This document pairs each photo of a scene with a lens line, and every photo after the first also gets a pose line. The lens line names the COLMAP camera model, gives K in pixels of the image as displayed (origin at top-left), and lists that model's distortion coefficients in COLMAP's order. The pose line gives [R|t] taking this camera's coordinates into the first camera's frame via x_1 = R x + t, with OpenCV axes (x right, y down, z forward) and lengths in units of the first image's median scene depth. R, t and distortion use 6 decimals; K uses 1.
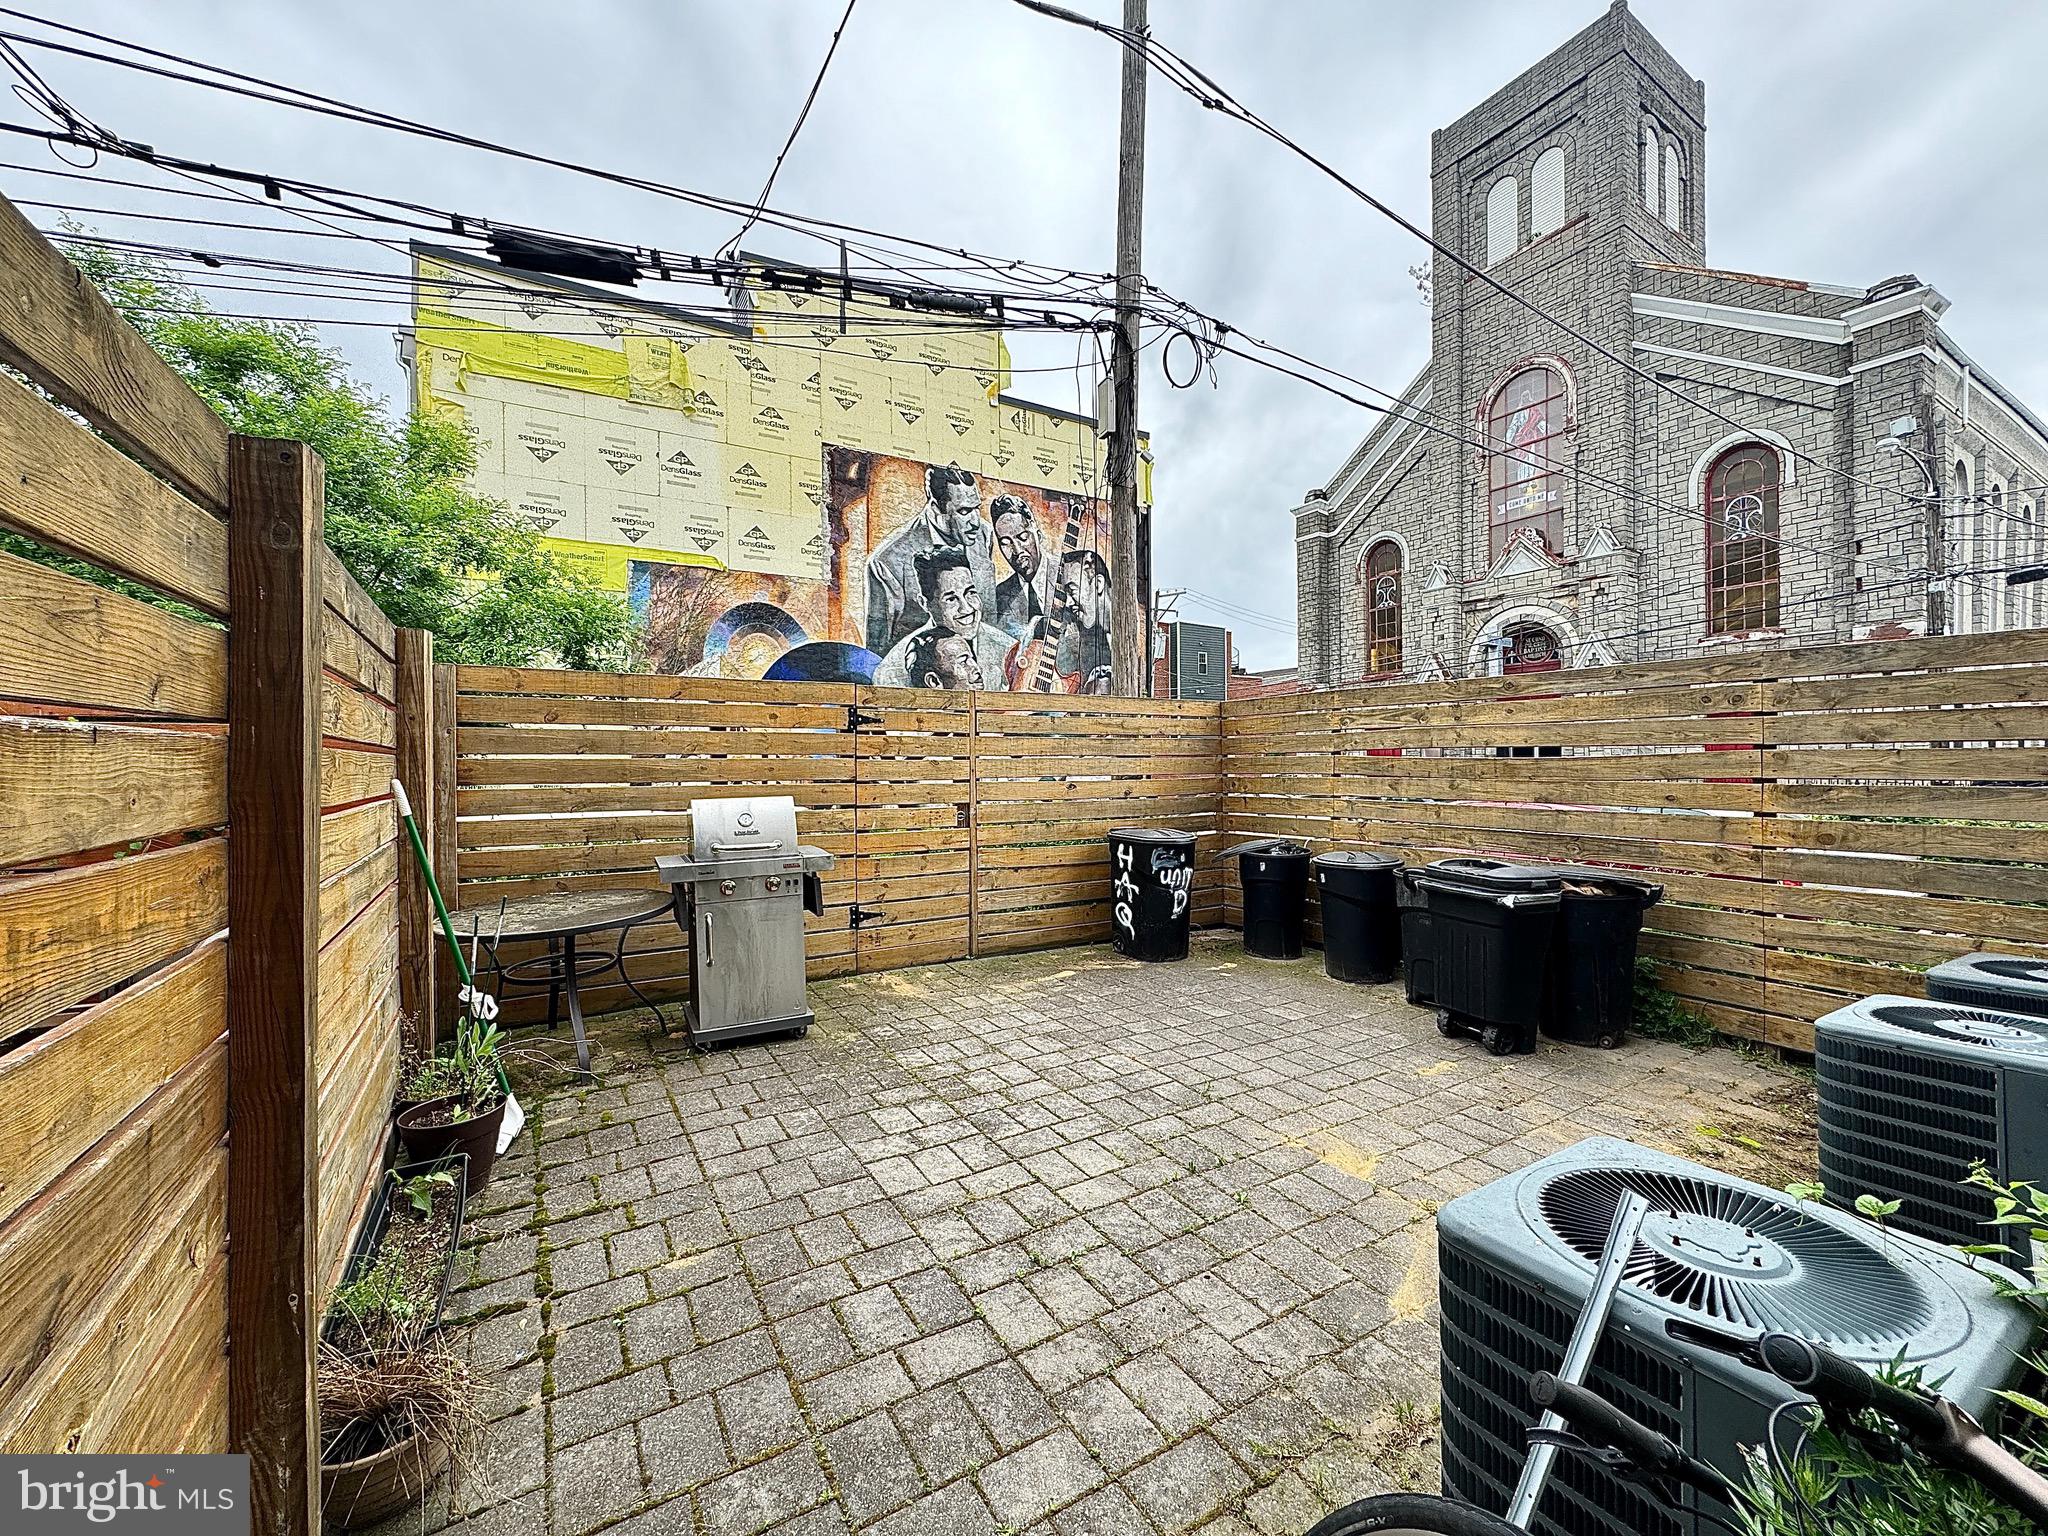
lens RADIAL K [[814.4, 0, 1024.1], [0, 814.4, 768.3], [0, 0, 1]] dist [-0.004581, 0.000556]
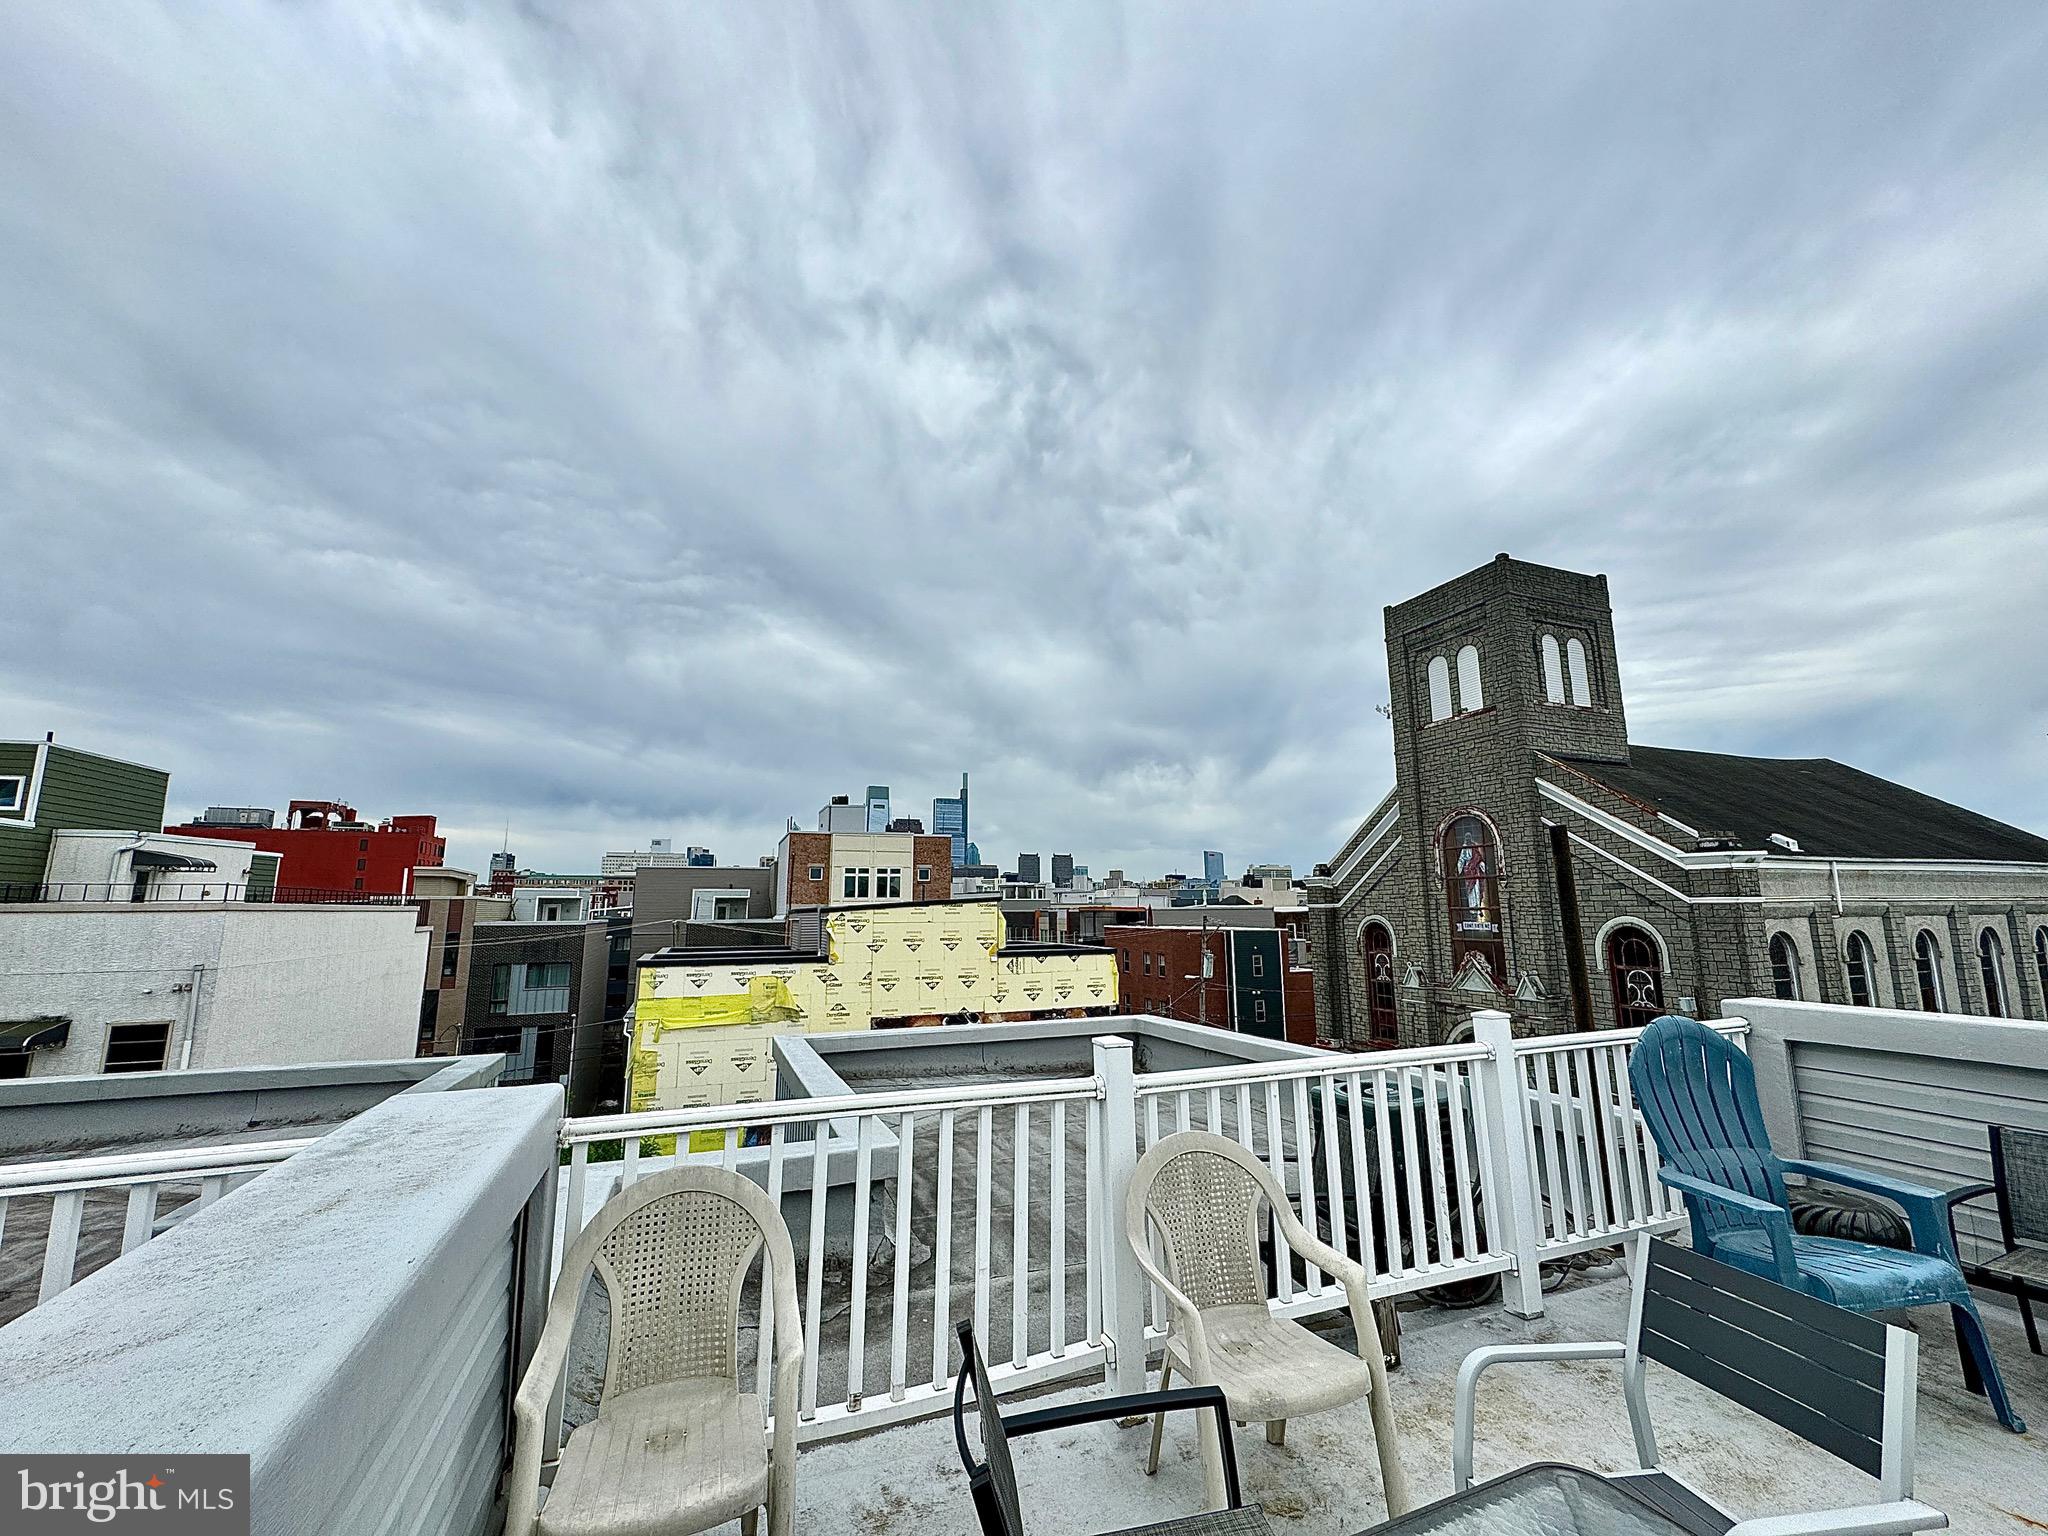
lens RADIAL K [[814.4, 0, 1025.7], [0, 814.4, 767.4], [0, 0, 1]] dist [-0.004581, 0.000556]
pose [[0.985269, -0.026494, -0.168949, 0.175128], [-0.003251, 0.984846, -0.173399, -0.343066], [0.170982, 0.171394, 0.970252, -0.291533]]
